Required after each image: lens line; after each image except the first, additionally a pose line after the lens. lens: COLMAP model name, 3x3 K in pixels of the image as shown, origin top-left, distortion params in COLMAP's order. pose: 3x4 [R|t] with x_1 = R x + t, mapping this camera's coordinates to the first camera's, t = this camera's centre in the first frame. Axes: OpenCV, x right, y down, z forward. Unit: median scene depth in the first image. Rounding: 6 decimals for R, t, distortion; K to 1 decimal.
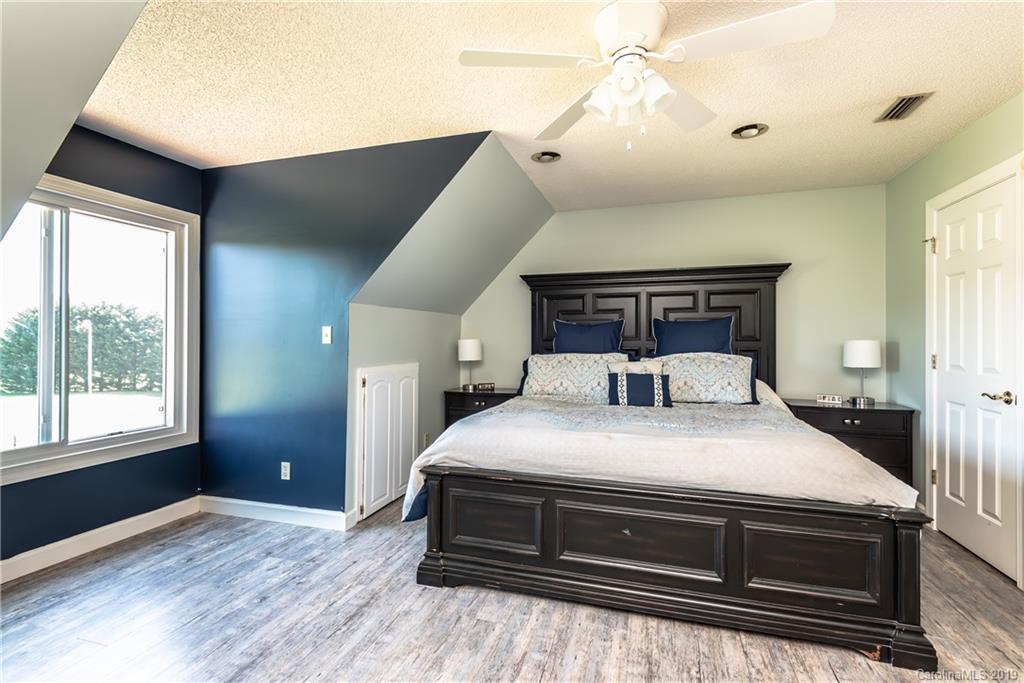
lens RADIAL K [[464.3, 0, 514.9], [0, 464.3, 338.2], [0, 0, 1]] dist [0.035201, -0.022497]
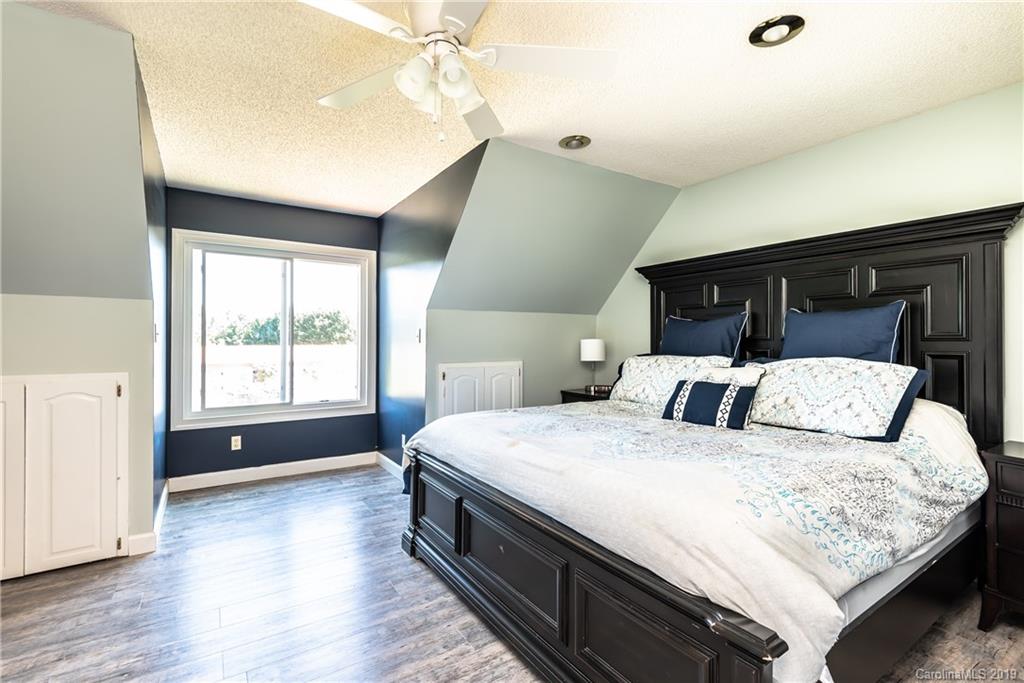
lens RADIAL K [[464.3, 0, 514.9], [0, 464.3, 338.2], [0, 0, 1]] dist [0.035201, -0.022497]
pose [[0.771096, -0.003584, -0.636709, 0.533556], [0.002193, 0.999993, -0.002974, 0.003329], [0.636715, 0.000897, 0.771099, 0.196042]]
